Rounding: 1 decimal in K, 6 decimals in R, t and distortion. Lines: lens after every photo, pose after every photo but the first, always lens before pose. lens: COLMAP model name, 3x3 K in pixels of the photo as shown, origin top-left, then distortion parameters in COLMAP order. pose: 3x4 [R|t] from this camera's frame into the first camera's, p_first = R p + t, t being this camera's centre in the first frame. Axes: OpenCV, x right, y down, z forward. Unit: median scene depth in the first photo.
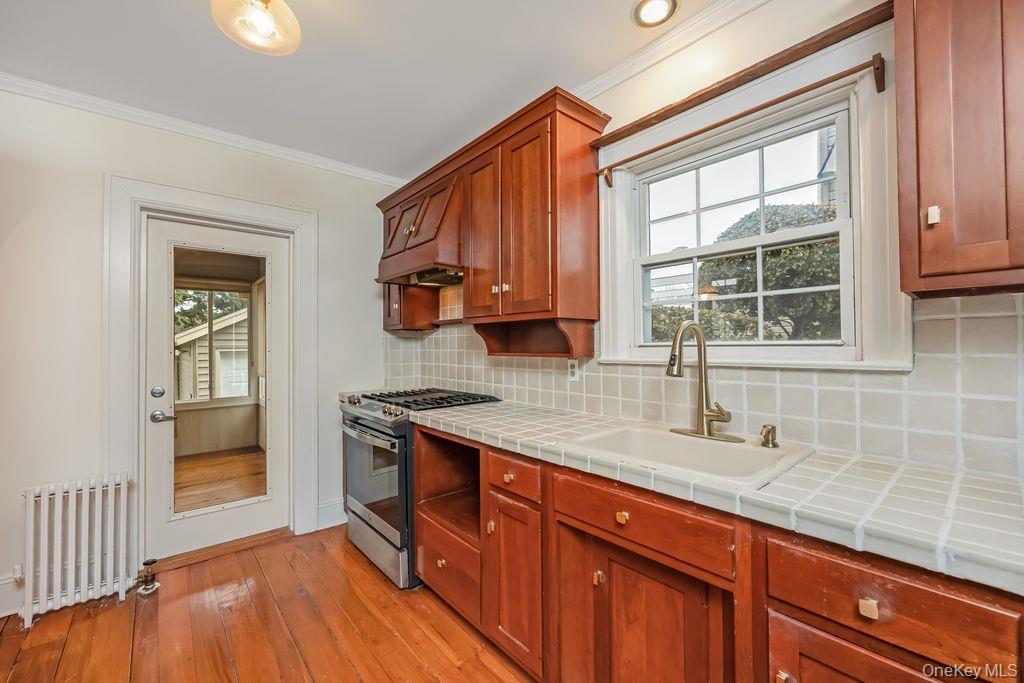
lens RADIAL K [[419.6, 0, 510.1], [0, 419.6, 344.2], [0, 0, 1]] dist [-0.002090, -0.000080]
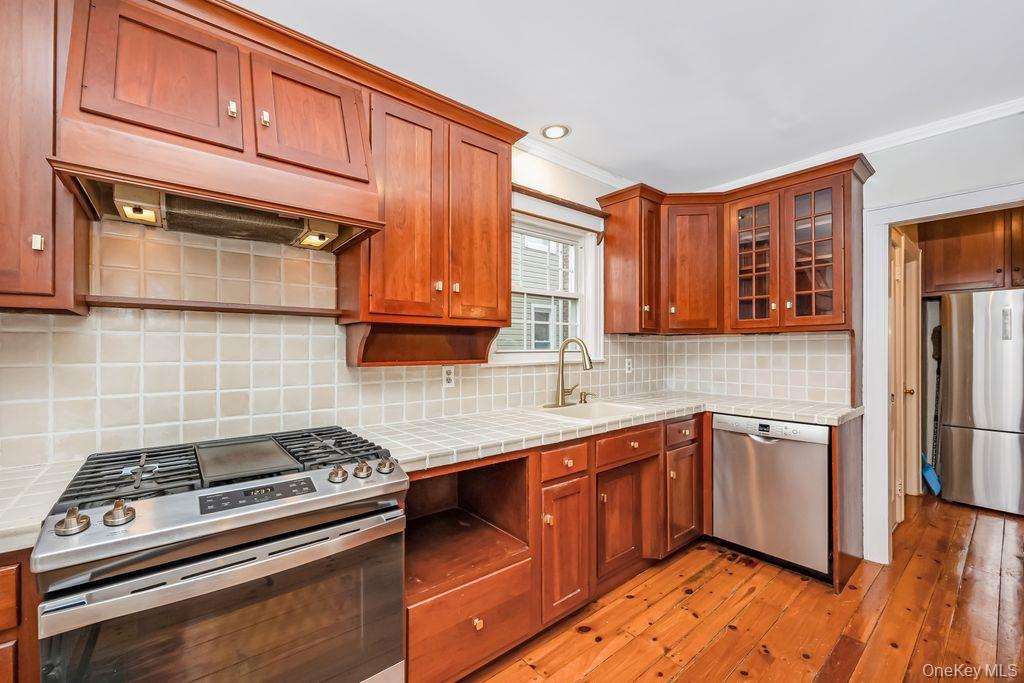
lens RADIAL K [[406.7, 0, 512.8], [0, 406.7, 351.4], [0, 0, 1]] dist [-0.008796, -0.000085]
pose [[0.019226, 0.007243, 0.999789, -1.144605], [0.000042, 0.999974, -0.007245, 0.010160], [-0.999815, 0.000182, 0.019225, 1.121891]]
